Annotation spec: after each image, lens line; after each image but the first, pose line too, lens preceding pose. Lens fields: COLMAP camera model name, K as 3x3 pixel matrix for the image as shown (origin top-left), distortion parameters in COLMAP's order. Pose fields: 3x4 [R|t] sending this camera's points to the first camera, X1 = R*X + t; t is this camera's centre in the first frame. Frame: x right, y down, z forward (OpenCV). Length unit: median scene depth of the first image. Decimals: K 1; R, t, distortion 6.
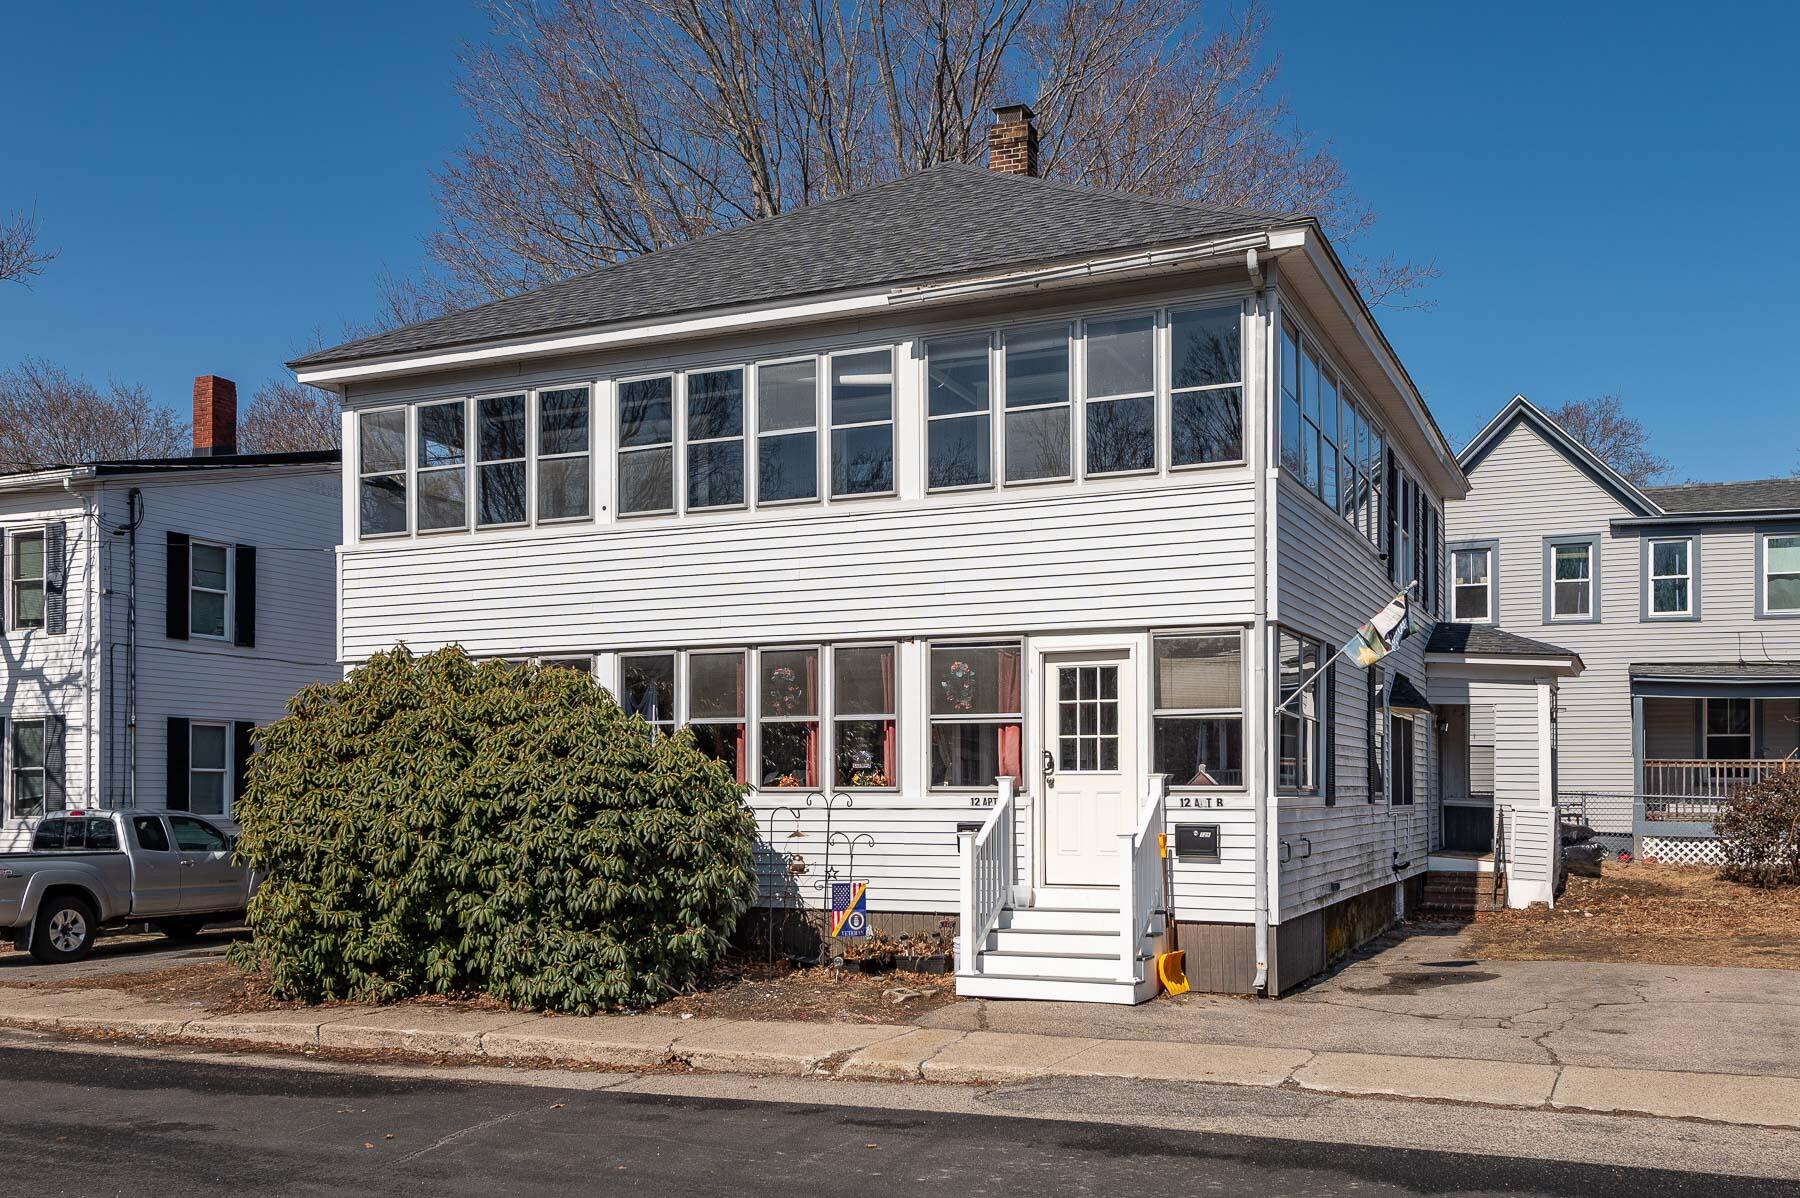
lens RADIAL K [[1664.0, 0, 889.6], [0, 1664.0, 731.9], [0, 0, 1]] dist [0.027830, 0.000000]
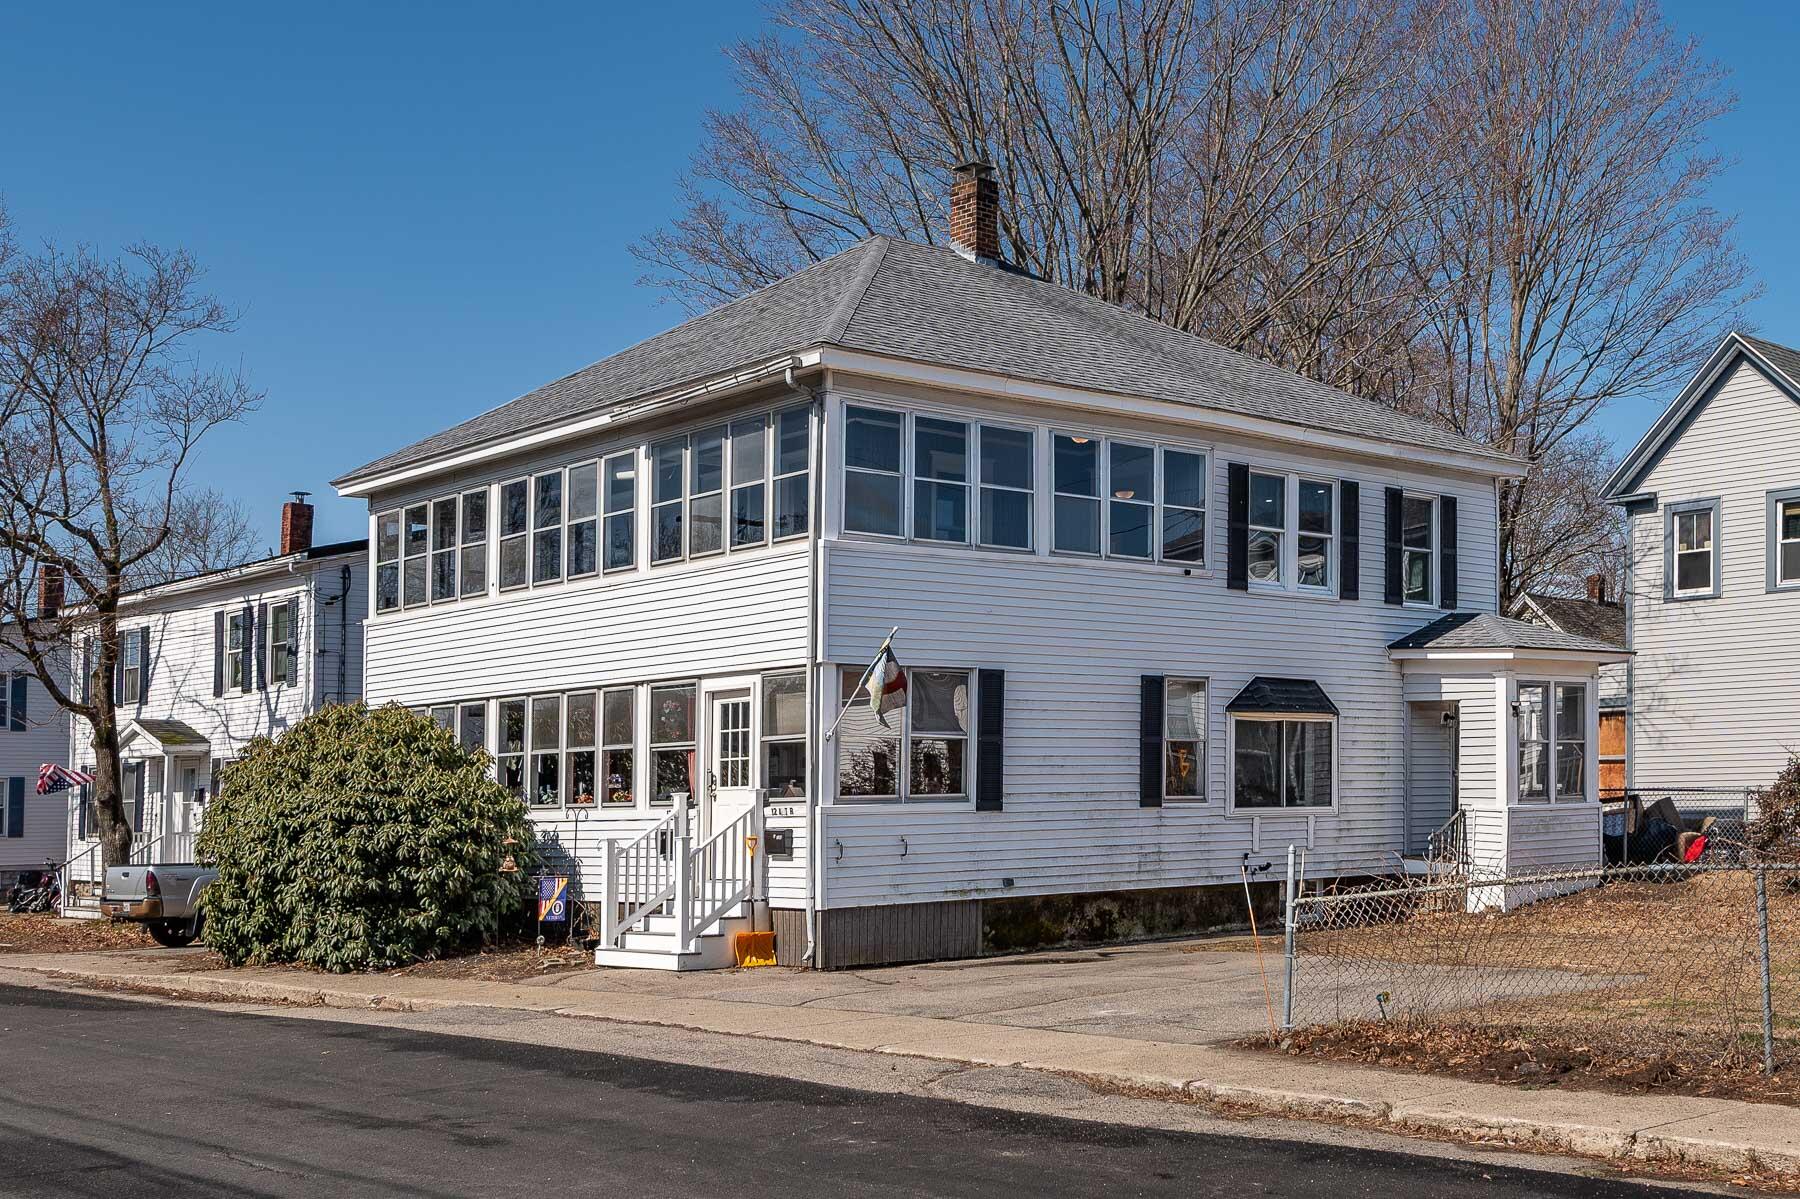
lens RADIAL K [[2120.4, 0, 904.1], [0, 2120.4, 597.0], [0, 0, 1]] dist [0.008478, 0.000000]
pose [[0.908687, -0.058269, -0.413392, 0.849051], [0.034077, 0.997260, -0.065661, -0.009169], [0.416085, 0.045578, 0.908183, -0.364182]]
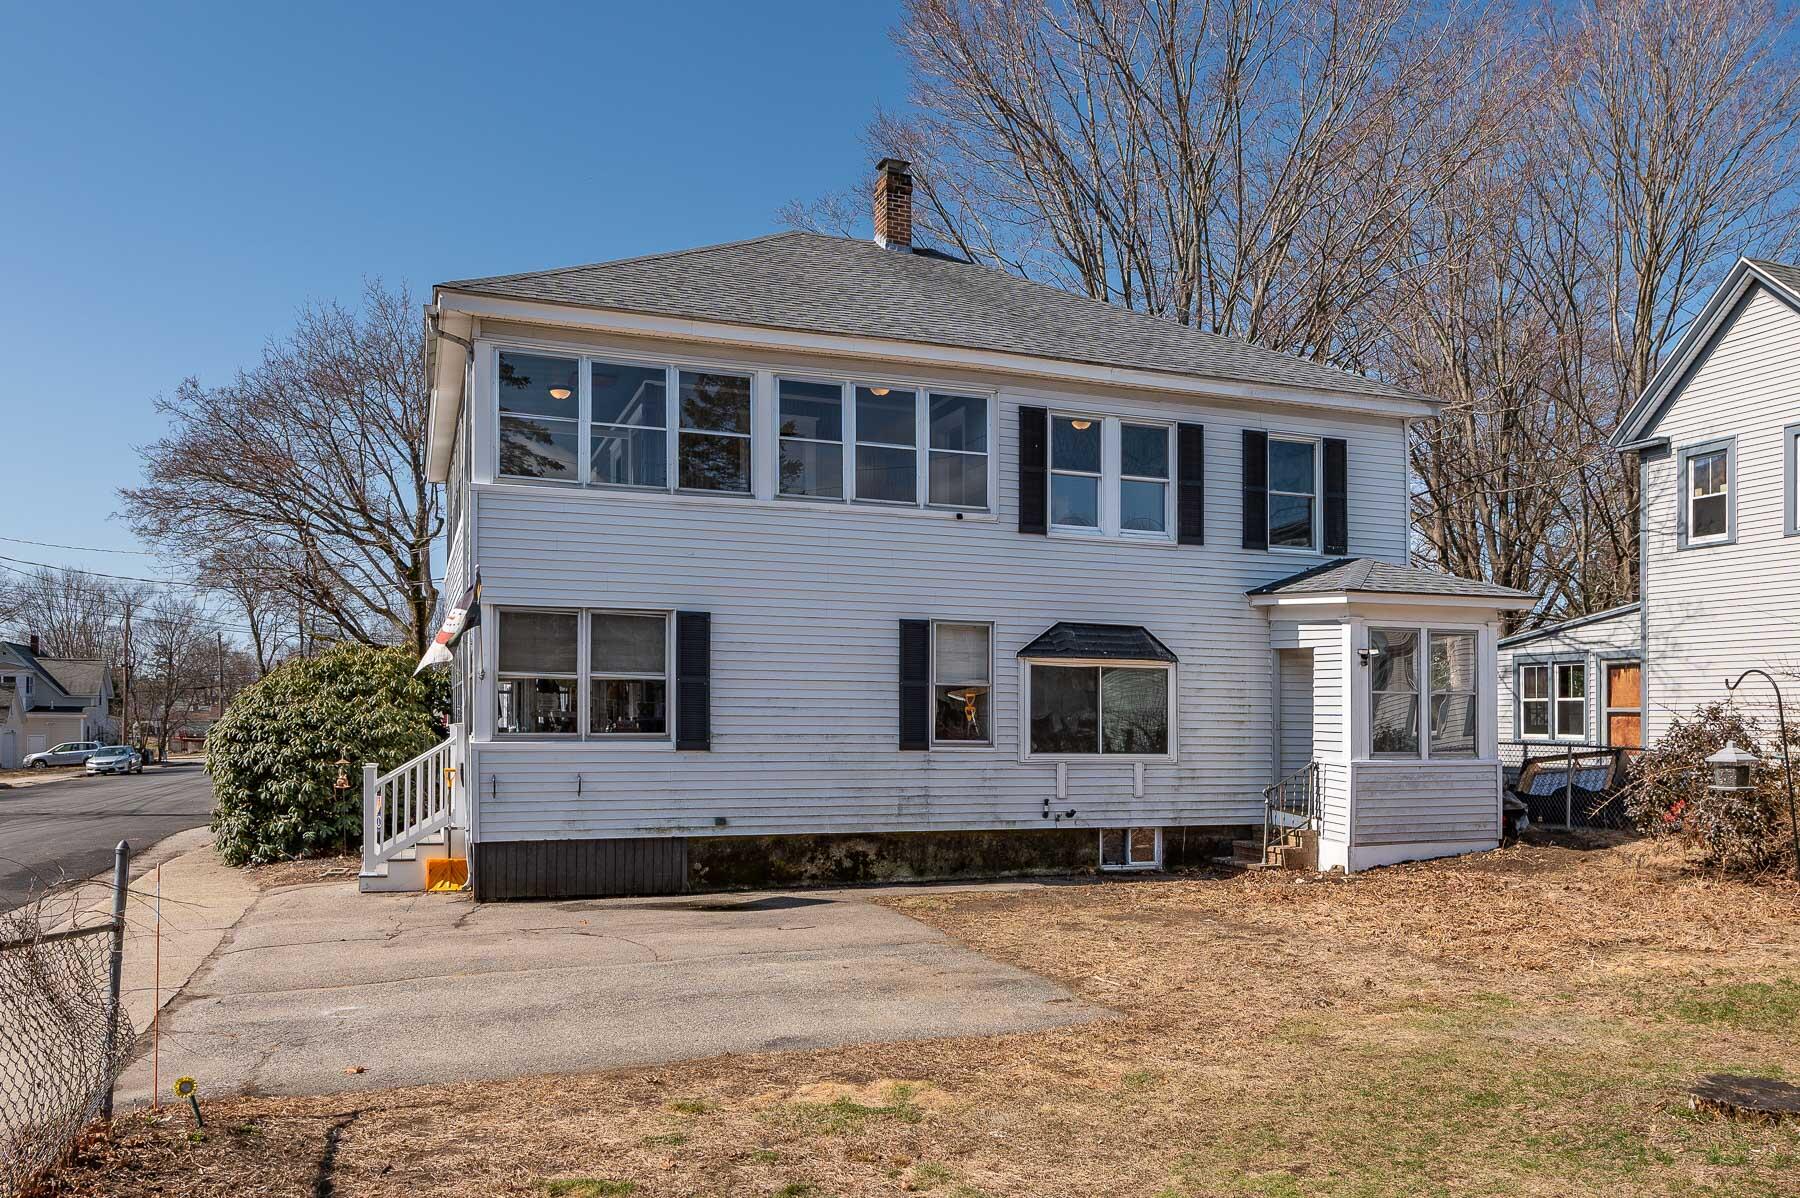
lens RADIAL K [[1362.6, 0, 895.1], [0, 1362.6, 603.1], [0, 0, 1]] dist [0.011125, 0.004152]
pose [[0.697513, -0.053791, -0.714550, 1.084950], [0.016148, 0.998105, -0.059374, -0.000124], [0.716390, 0.029875, 0.697060, 0.455141]]
